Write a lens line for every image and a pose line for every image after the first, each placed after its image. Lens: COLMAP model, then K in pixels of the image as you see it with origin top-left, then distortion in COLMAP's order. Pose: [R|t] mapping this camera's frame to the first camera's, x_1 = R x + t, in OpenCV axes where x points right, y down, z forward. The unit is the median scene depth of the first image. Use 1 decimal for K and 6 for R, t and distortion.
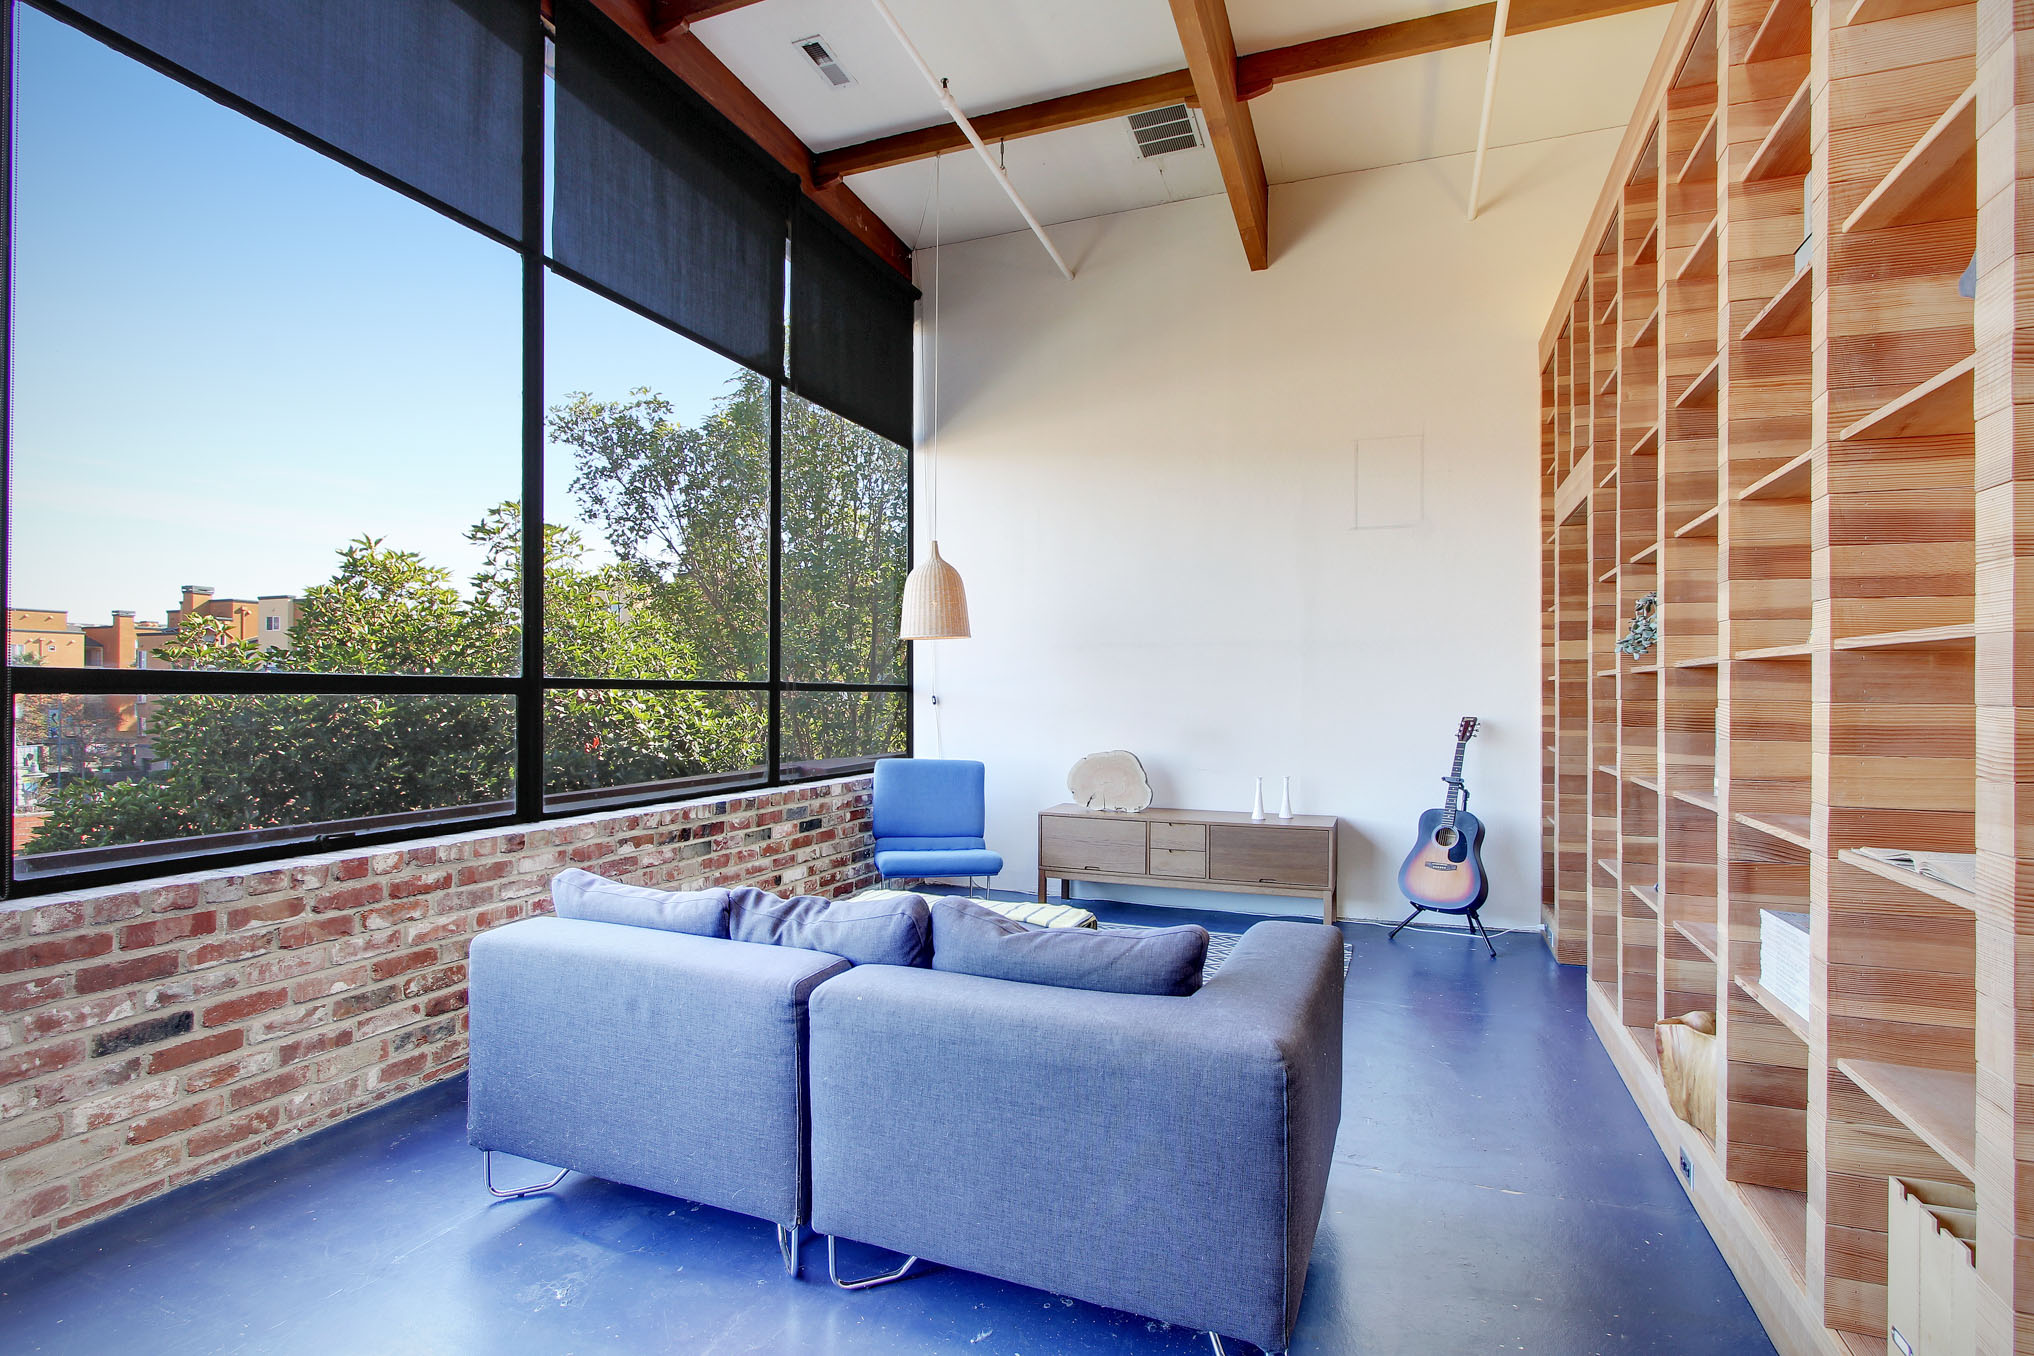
lens RADIAL K [[963.8, 0, 1020.6], [0, 963.8, 685.4], [0, 0, 1]] dist [-0.002047, -0.000568]
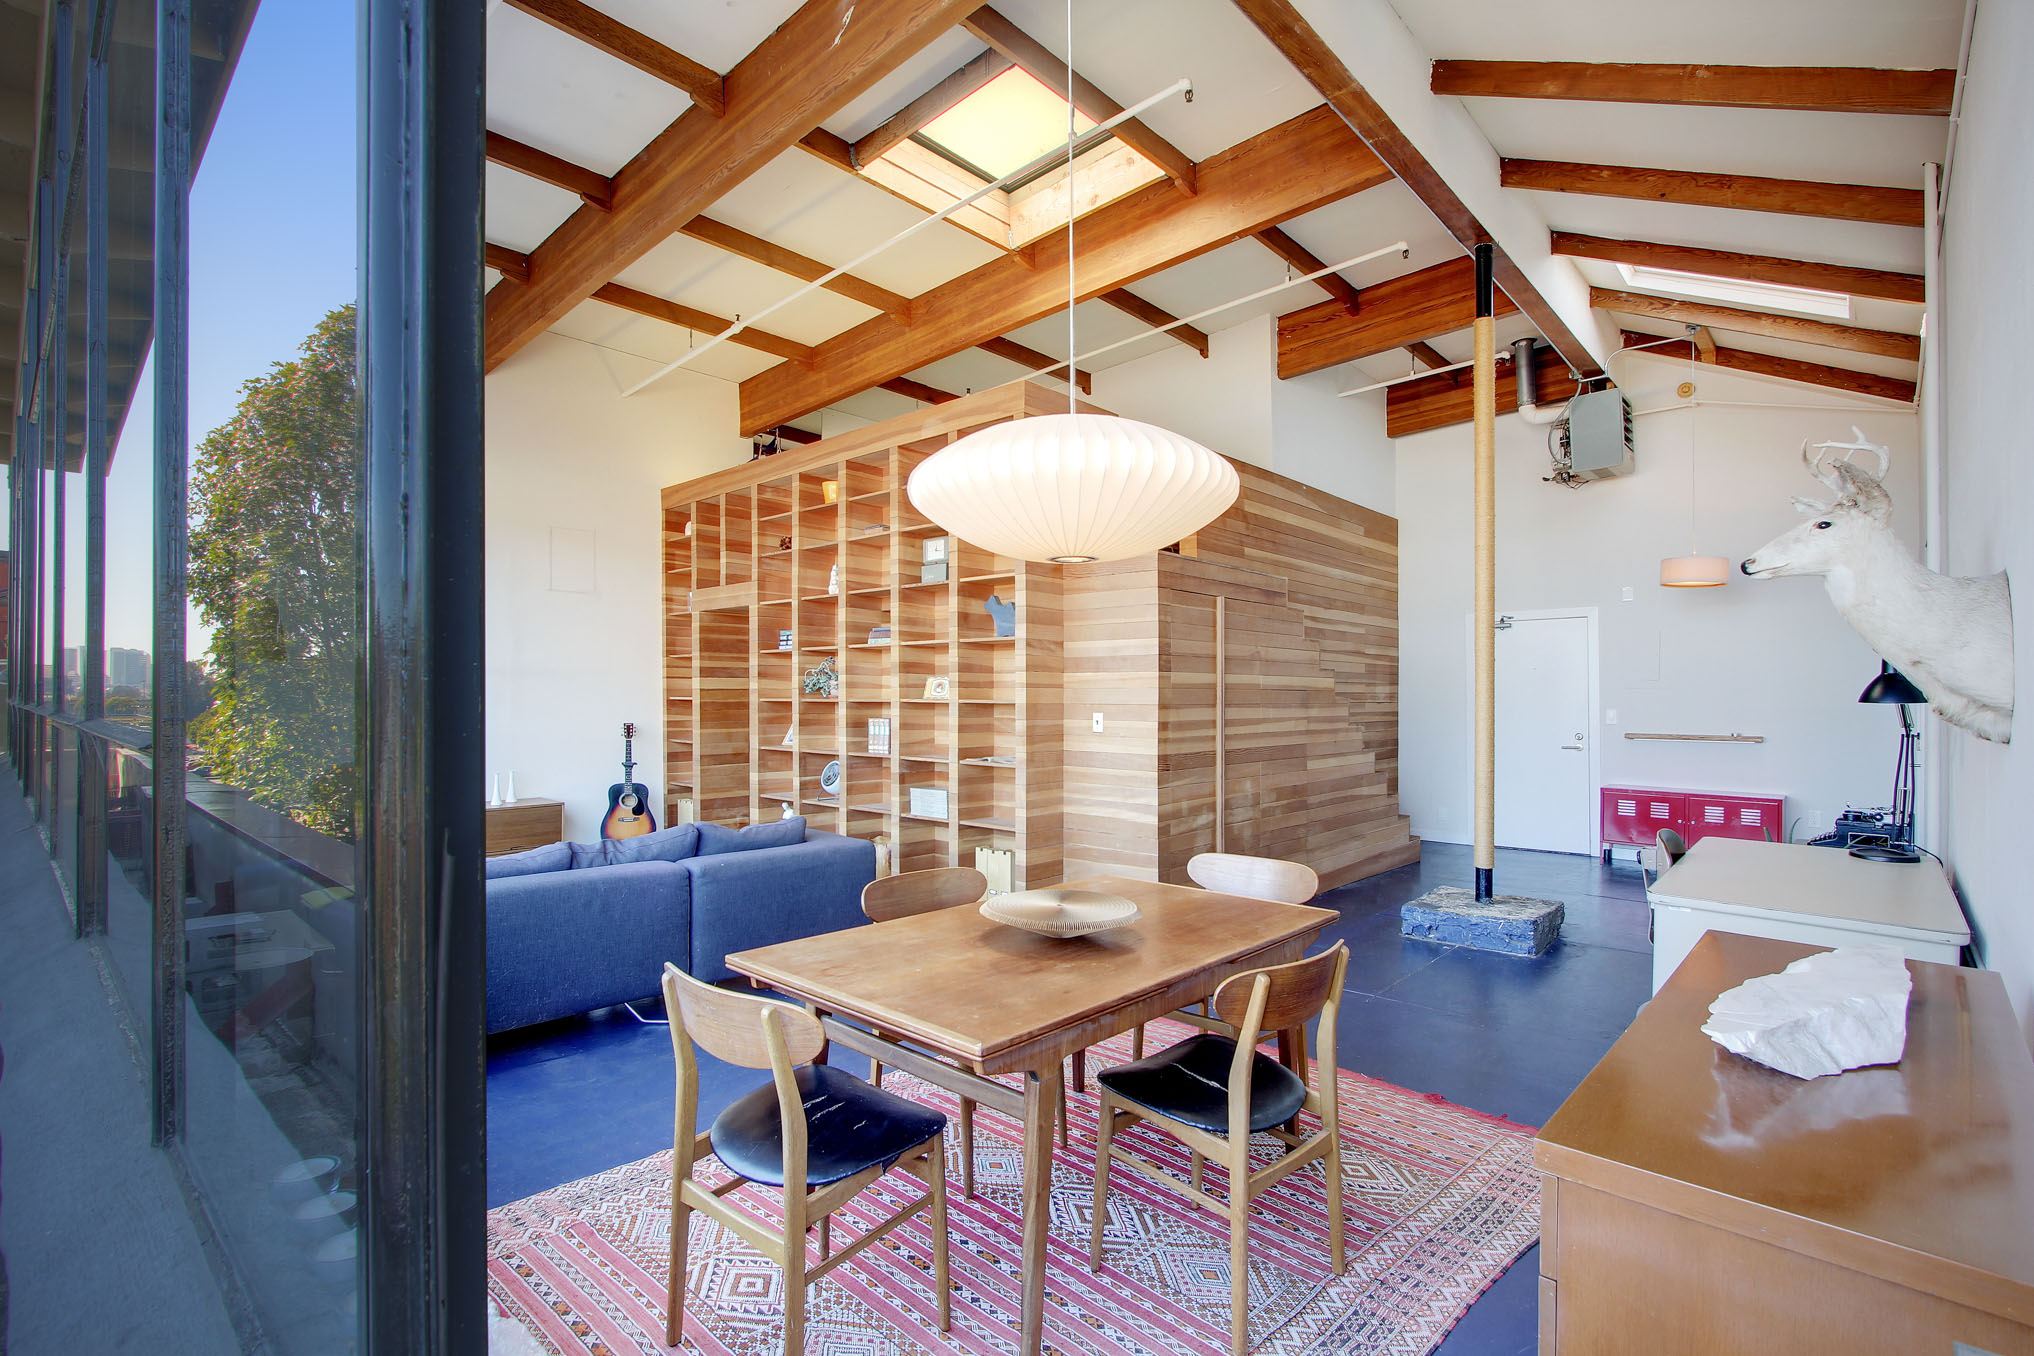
lens RADIAL K [[964.8, 0, 1025.5], [0, 964.8, 693.7], [0, 0, 1]] dist [-0.015255, 0.000202]
pose [[0.353565, -0.000341, 0.935410, -1.497776], [-0.010460, 0.999936, 0.004319, -0.054812], [-0.935352, -0.011312, 0.353539, -0.267516]]
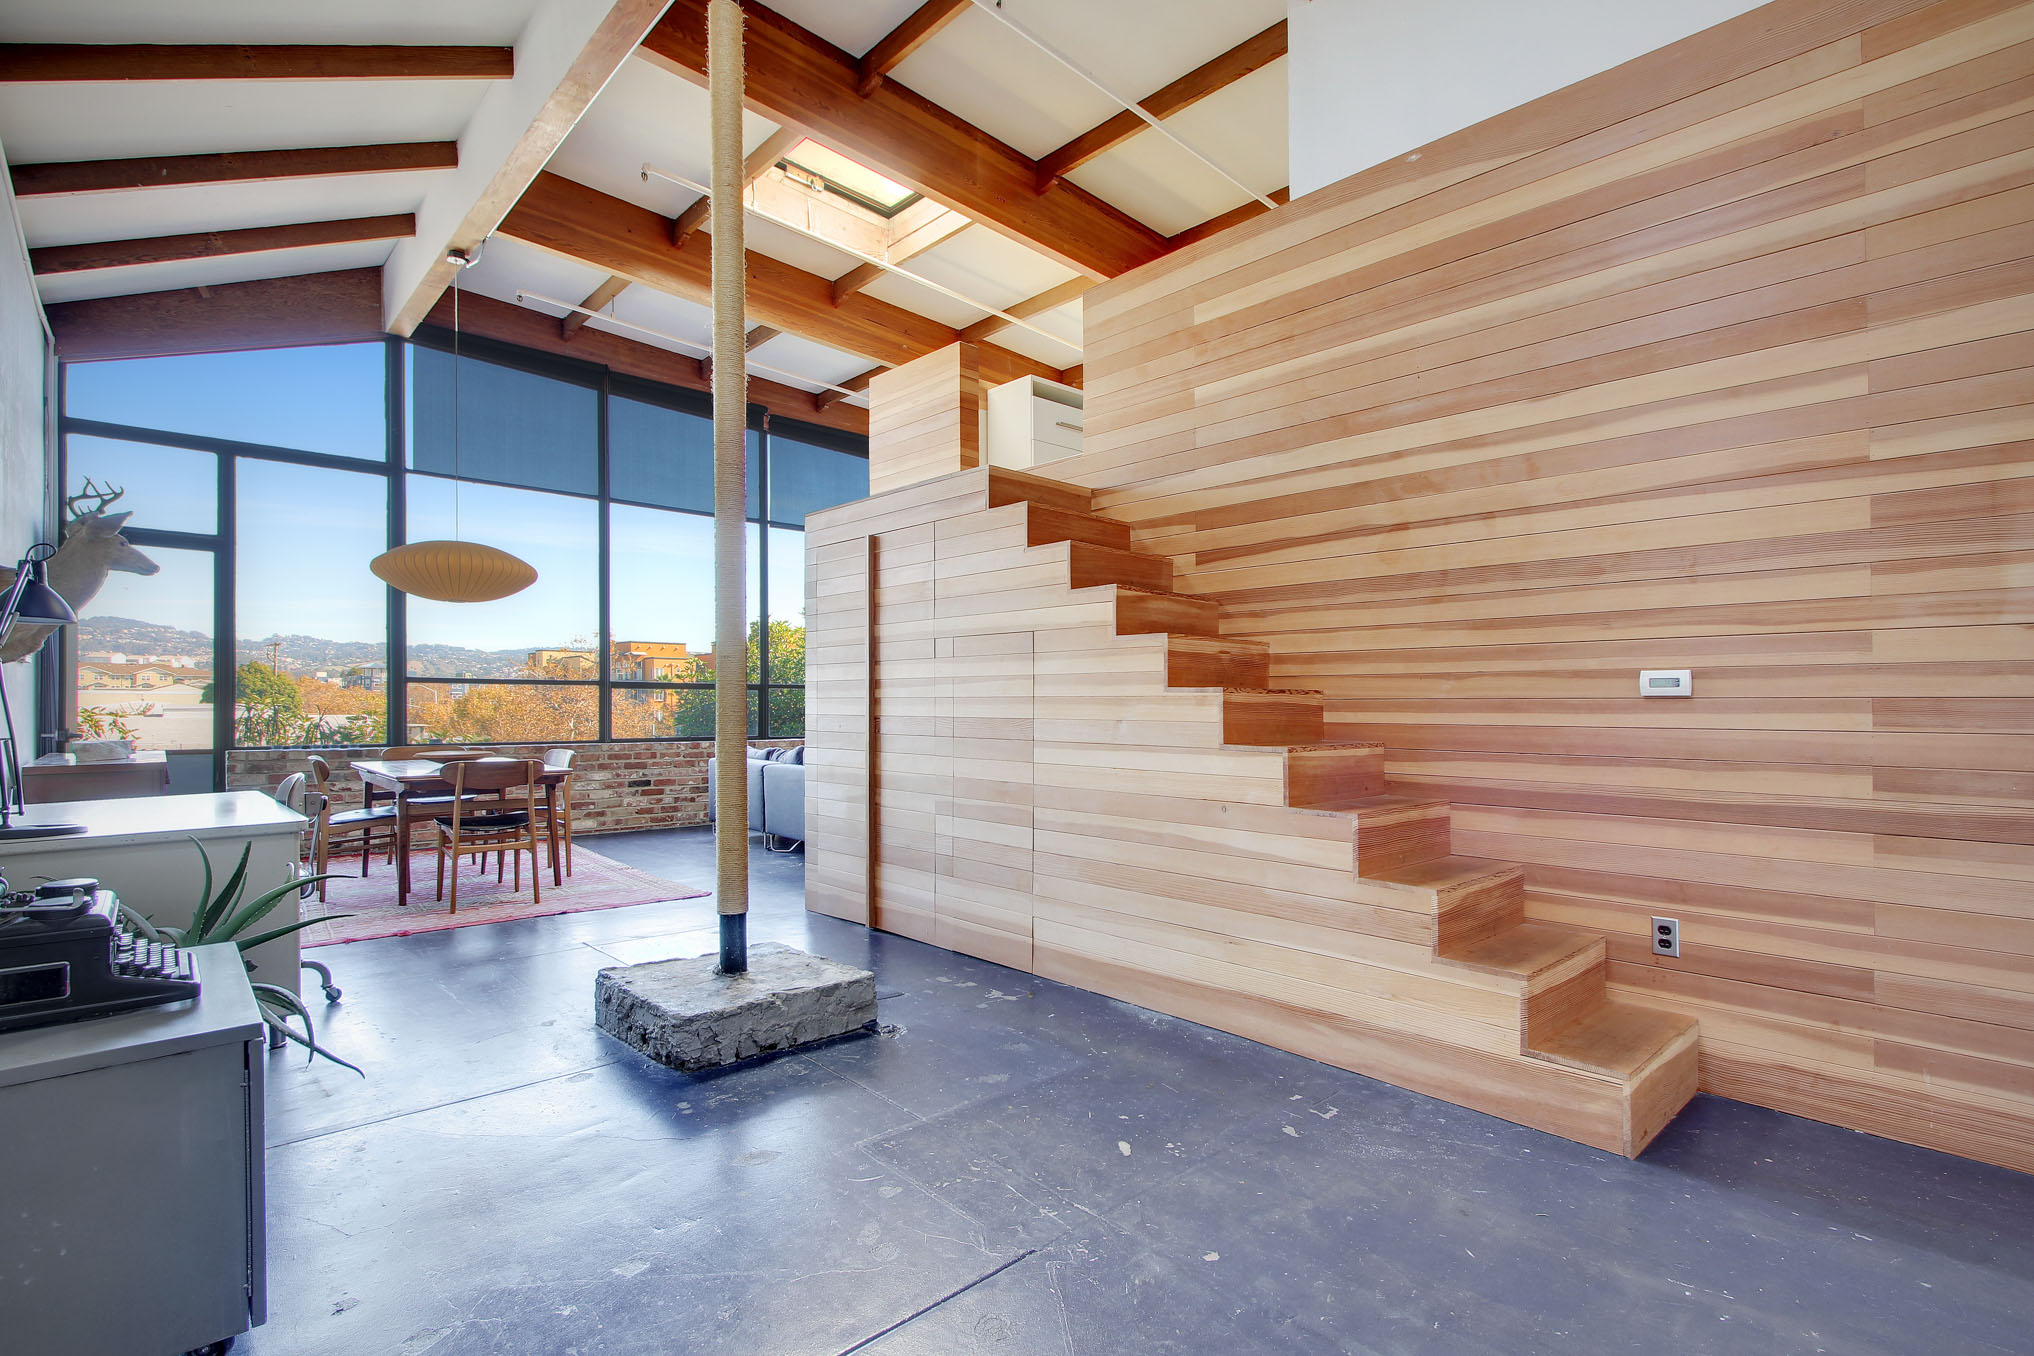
lens RADIAL K [[964.8, 0, 1025.5], [0, 964.8, 693.7], [0, 0, 1]] dist [-0.015255, 0.000202]
pose [[0.902034, -0.006260, -0.431620, 1.728019], [0.005583, 0.999980, -0.002835, 0.042523], [0.431629, 0.000148, 0.902051, -1.439057]]
